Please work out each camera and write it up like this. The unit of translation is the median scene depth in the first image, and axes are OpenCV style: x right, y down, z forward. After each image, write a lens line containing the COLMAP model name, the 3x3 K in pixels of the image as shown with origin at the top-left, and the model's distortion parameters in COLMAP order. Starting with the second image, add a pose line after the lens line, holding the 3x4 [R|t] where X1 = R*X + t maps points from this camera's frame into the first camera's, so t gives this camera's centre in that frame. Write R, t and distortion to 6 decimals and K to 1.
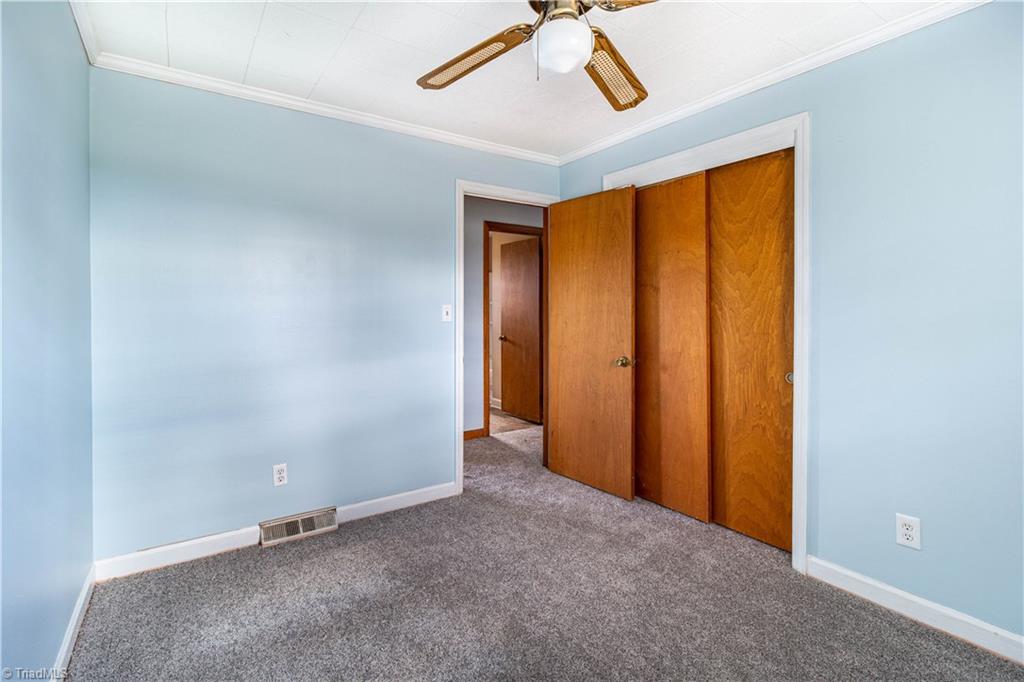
lens RADIAL K [[487.4, 0, 522.9], [0, 487.4, 309.6], [0, 0, 1]] dist [-0.012228, 0.000154]
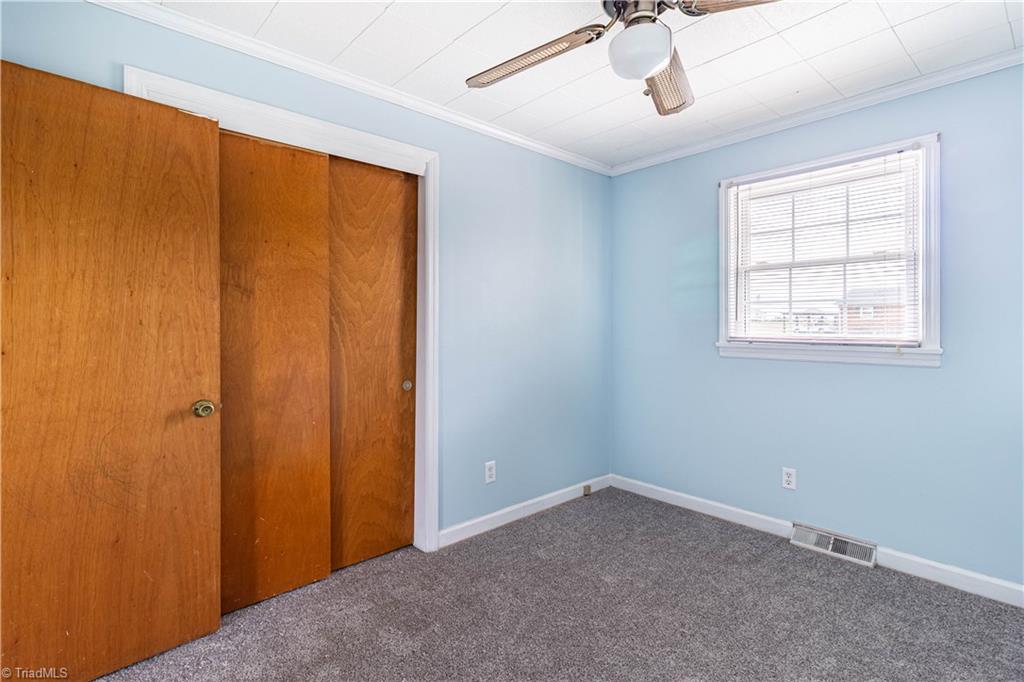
lens RADIAL K [[487.4, 0, 509.5], [0, 487.4, 333.2], [0, 0, 1]] dist [-0.012228, 0.000154]
pose [[-0.122346, -0.010704, 0.992430, -0.510905], [0.002823, 0.999934, 0.011133, 0.011252], [-0.992483, 0.004163, -0.122308, 0.830042]]
